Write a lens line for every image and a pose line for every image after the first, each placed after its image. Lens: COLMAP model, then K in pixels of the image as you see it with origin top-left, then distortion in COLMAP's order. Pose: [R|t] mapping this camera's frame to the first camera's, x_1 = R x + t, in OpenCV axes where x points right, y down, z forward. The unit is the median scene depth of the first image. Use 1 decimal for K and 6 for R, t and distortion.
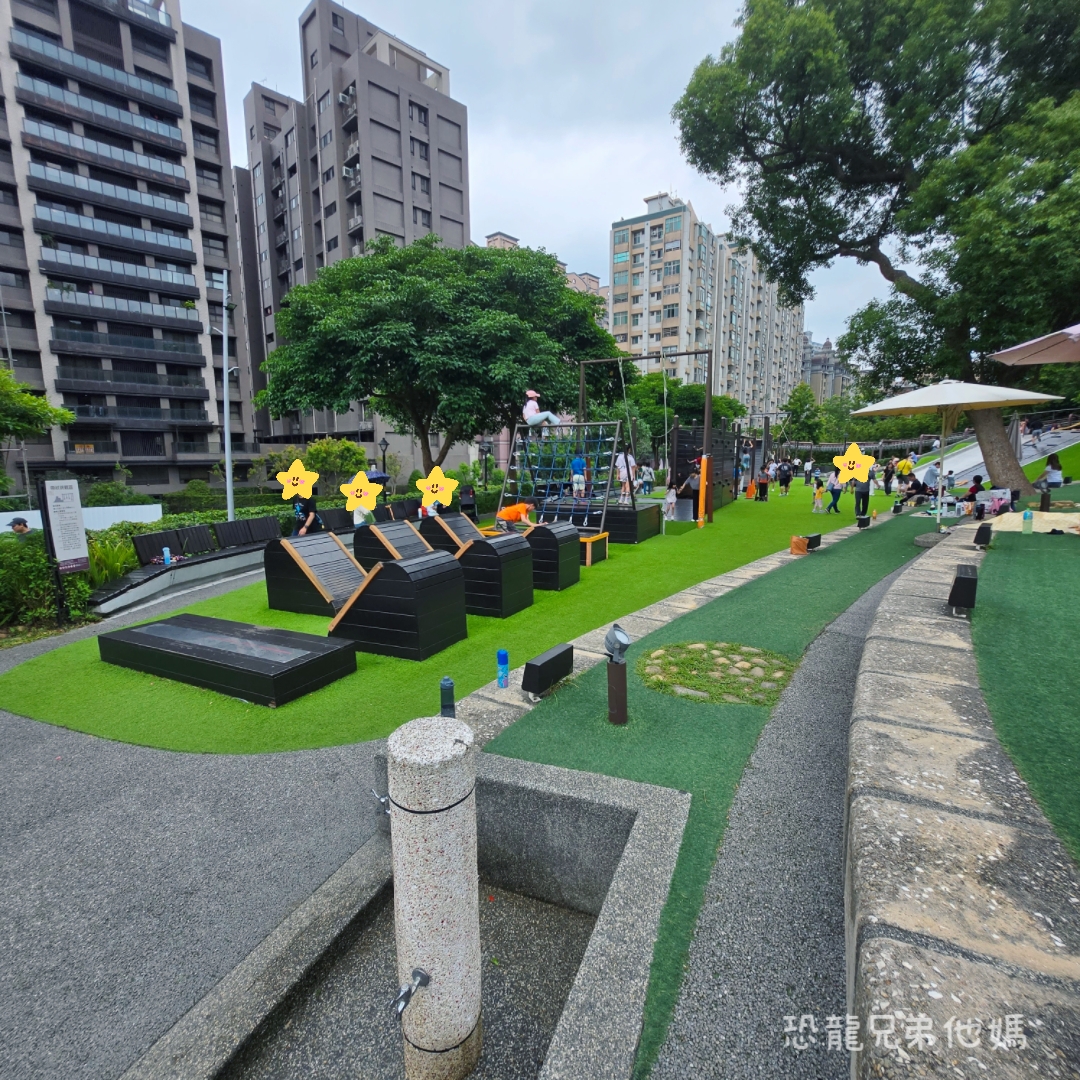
lens RADIAL K [[567.9, 0, 544.3], [0, 567.9, 546.0], [0, 0, 1]] dist [-0.008359, -0.002912]
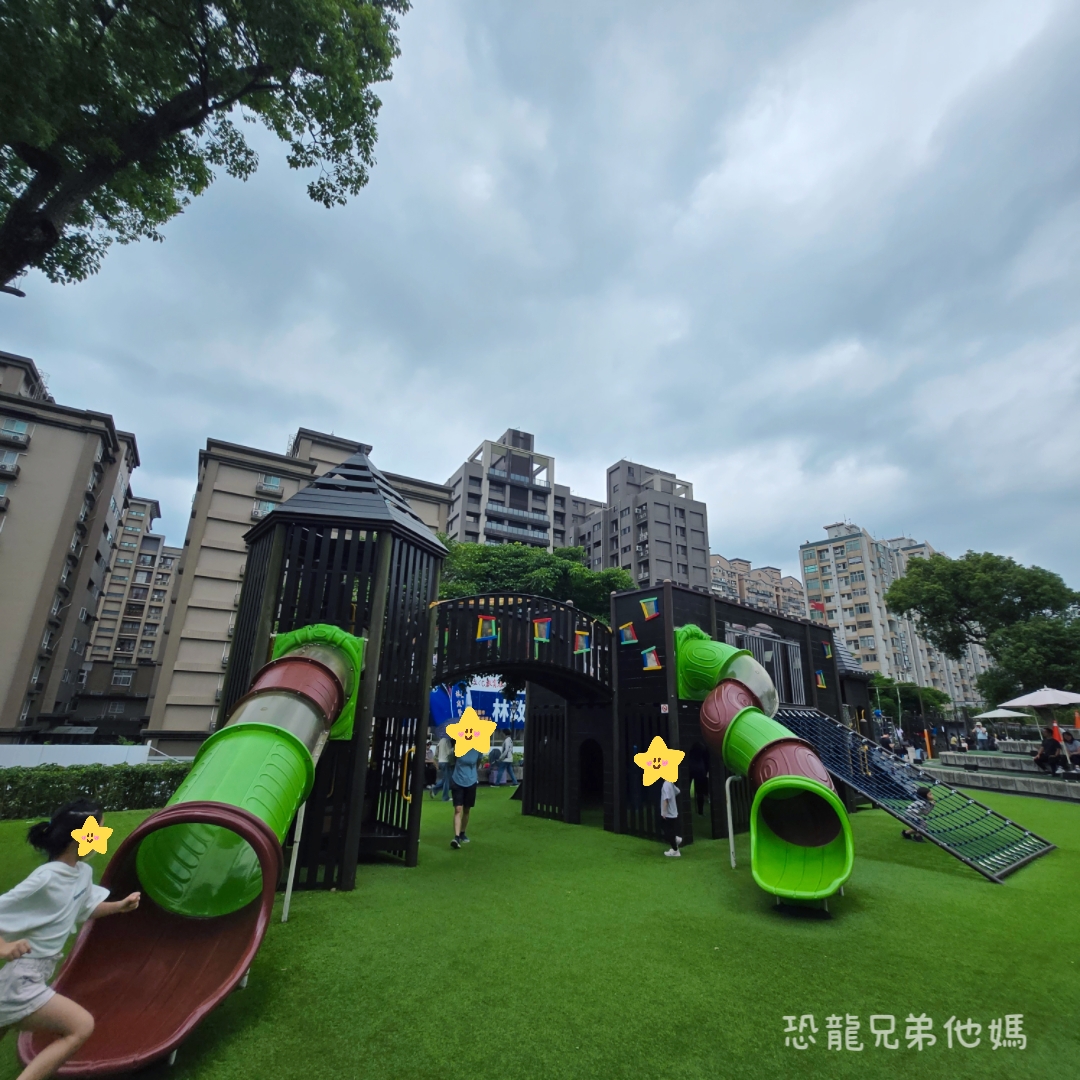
lens RADIAL K [[567.9, 0, 537.6], [0, 567.9, 539.5], [0, 0, 1]] dist [-0.008359, -0.002912]
pose [[0.956457, -0.064930, -0.284560, -0.087756], [-0.073675, 0.889664, -0.450633, 0.052031], [0.282423, 0.451976, 0.846141, -0.289445]]
